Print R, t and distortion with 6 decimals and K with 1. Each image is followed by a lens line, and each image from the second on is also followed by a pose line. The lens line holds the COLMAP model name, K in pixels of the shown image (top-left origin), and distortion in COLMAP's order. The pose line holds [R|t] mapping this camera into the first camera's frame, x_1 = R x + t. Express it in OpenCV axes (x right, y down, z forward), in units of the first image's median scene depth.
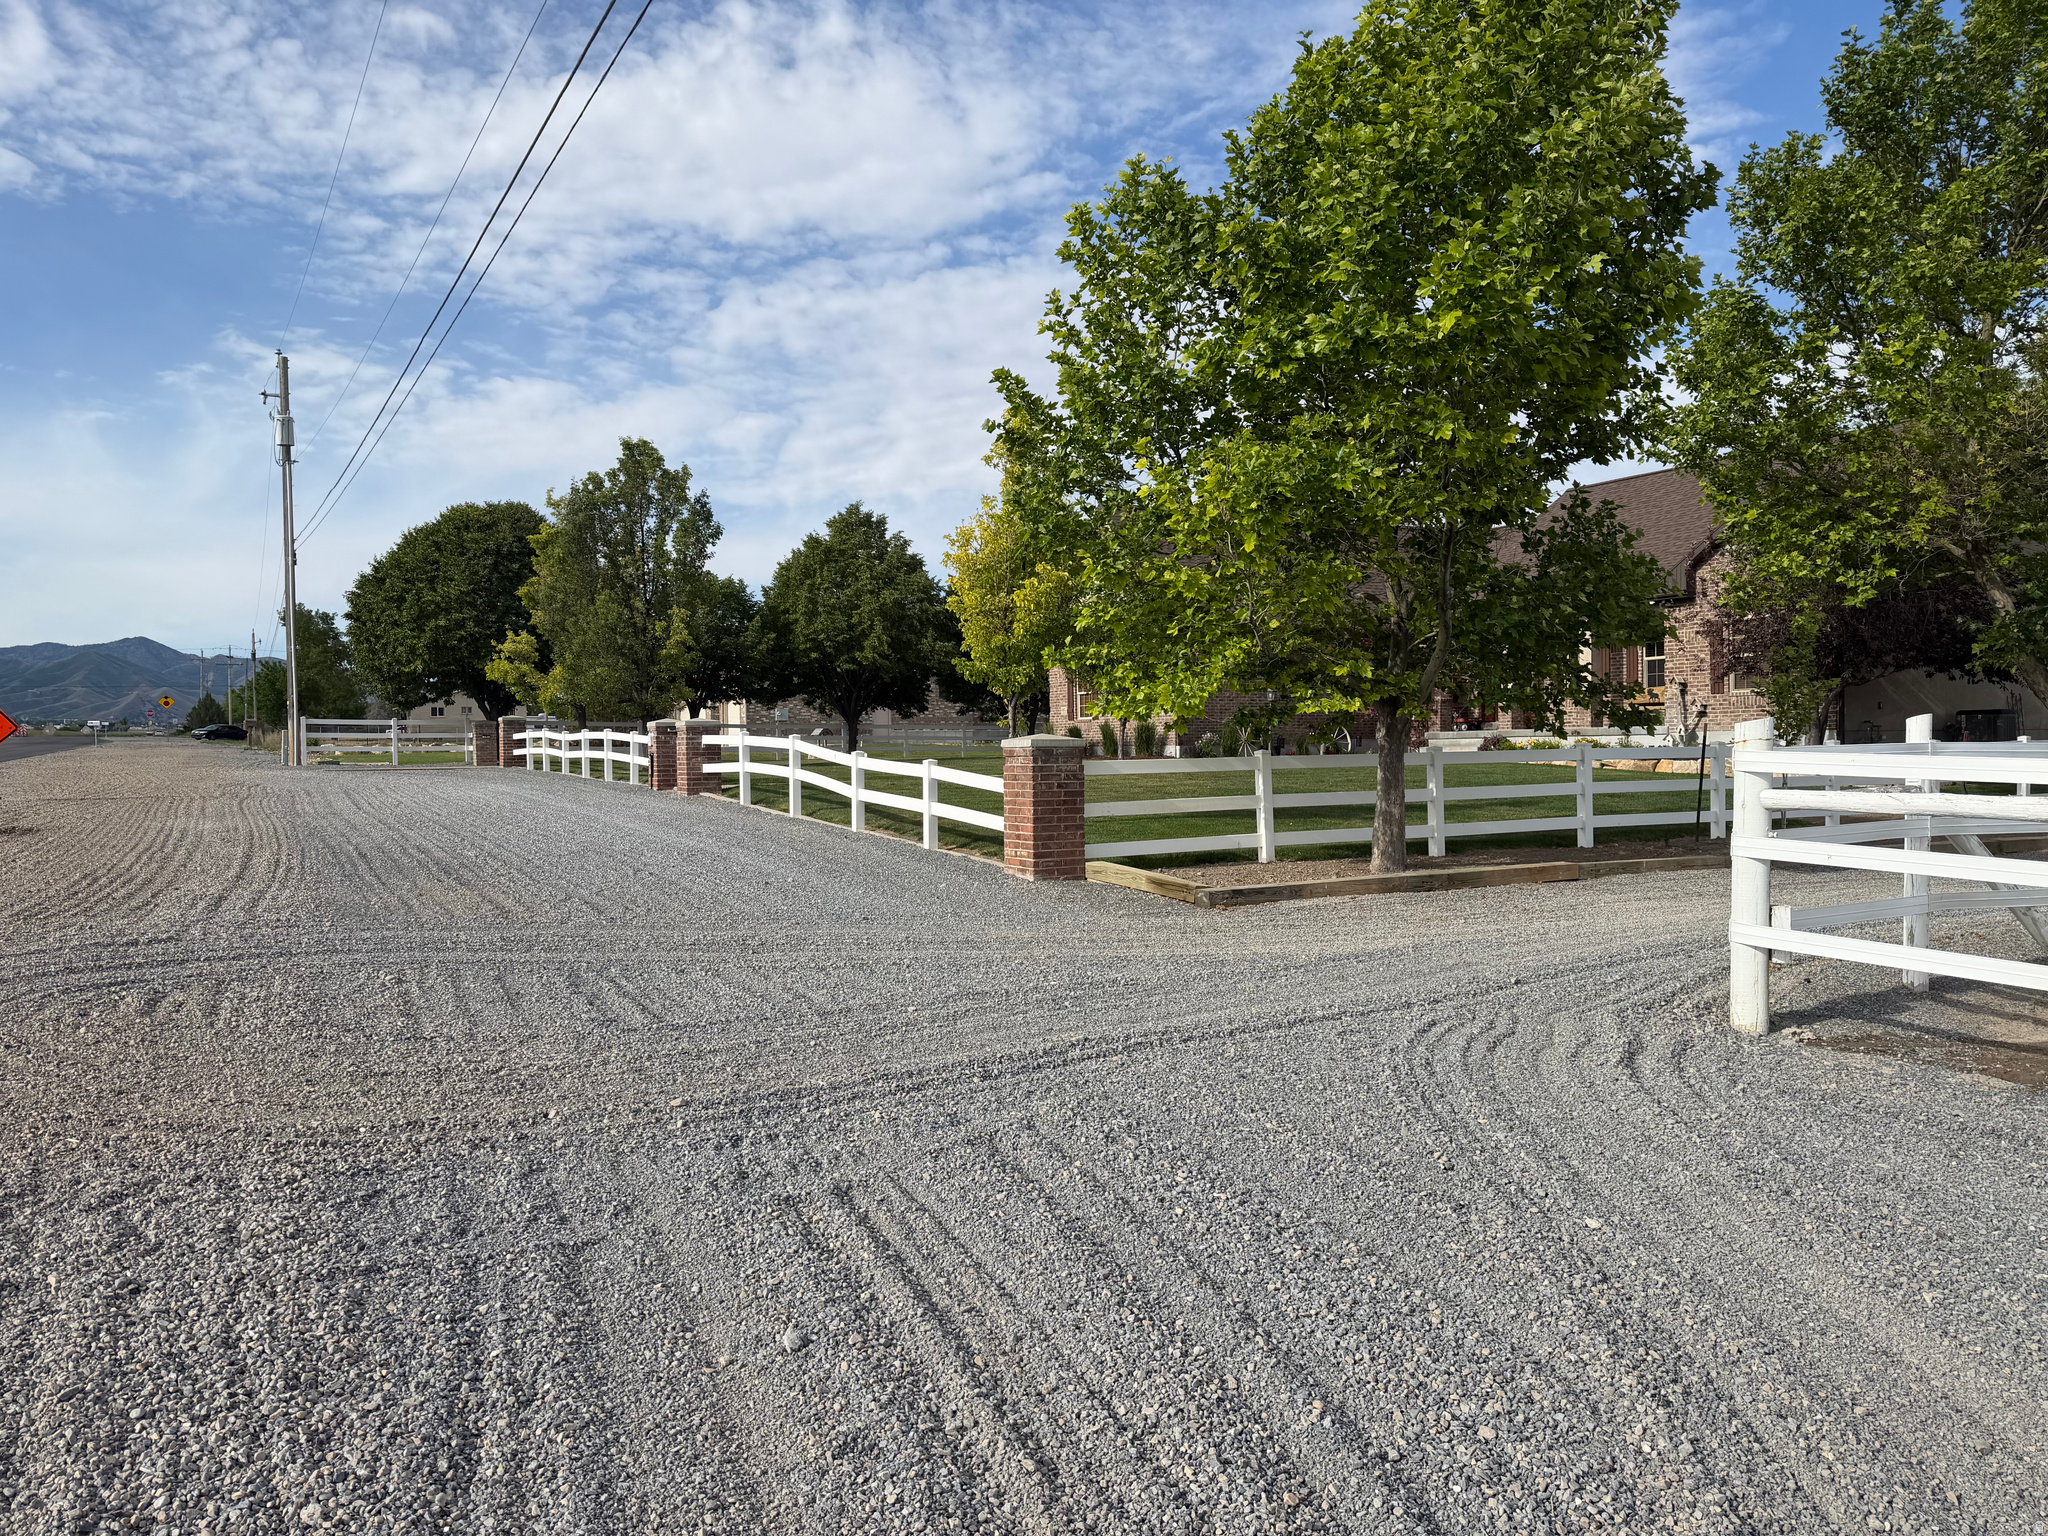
lens RADIAL K [[1446.8, 0, 1022.2], [0, 1446.8, 811.6], [0, 0, 1]] dist [0.084117, -0.161976]
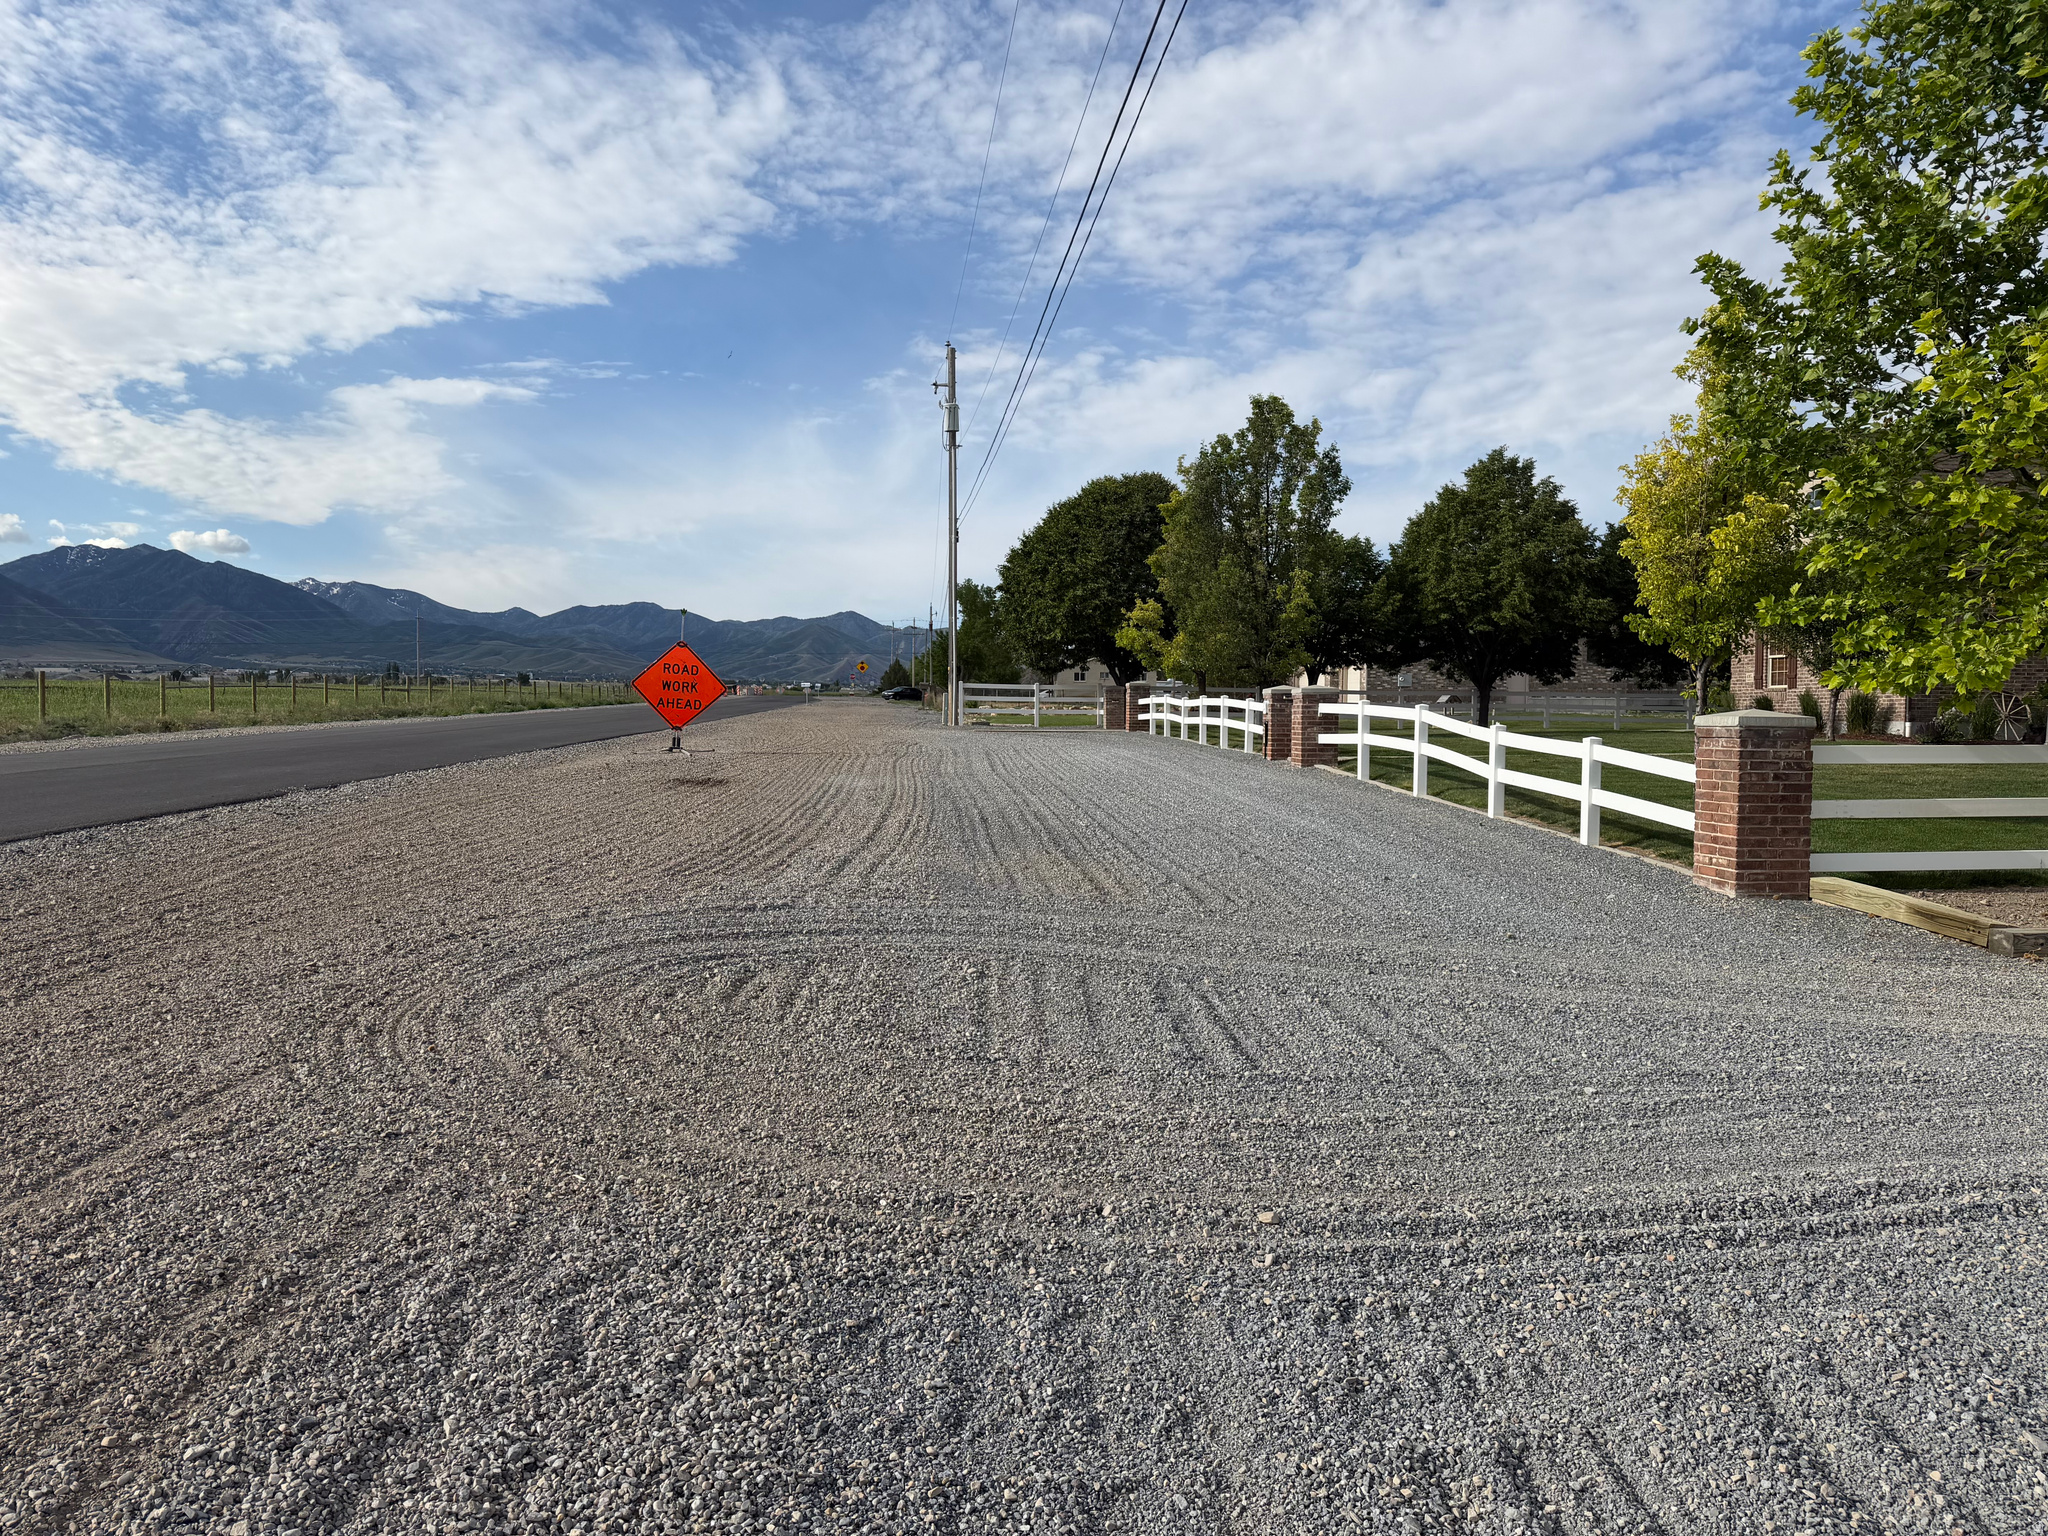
lens RADIAL K [[1446.8, 0, 1022.2], [0, 1446.8, 811.6], [0, 0, 1]] dist [0.084117, -0.161976]
pose [[0.913729, 0.041368, -0.404213, -0.022188], [-0.031671, 0.999028, 0.030651, -0.008771], [0.405088, -0.015205, 0.914151, 0.102363]]
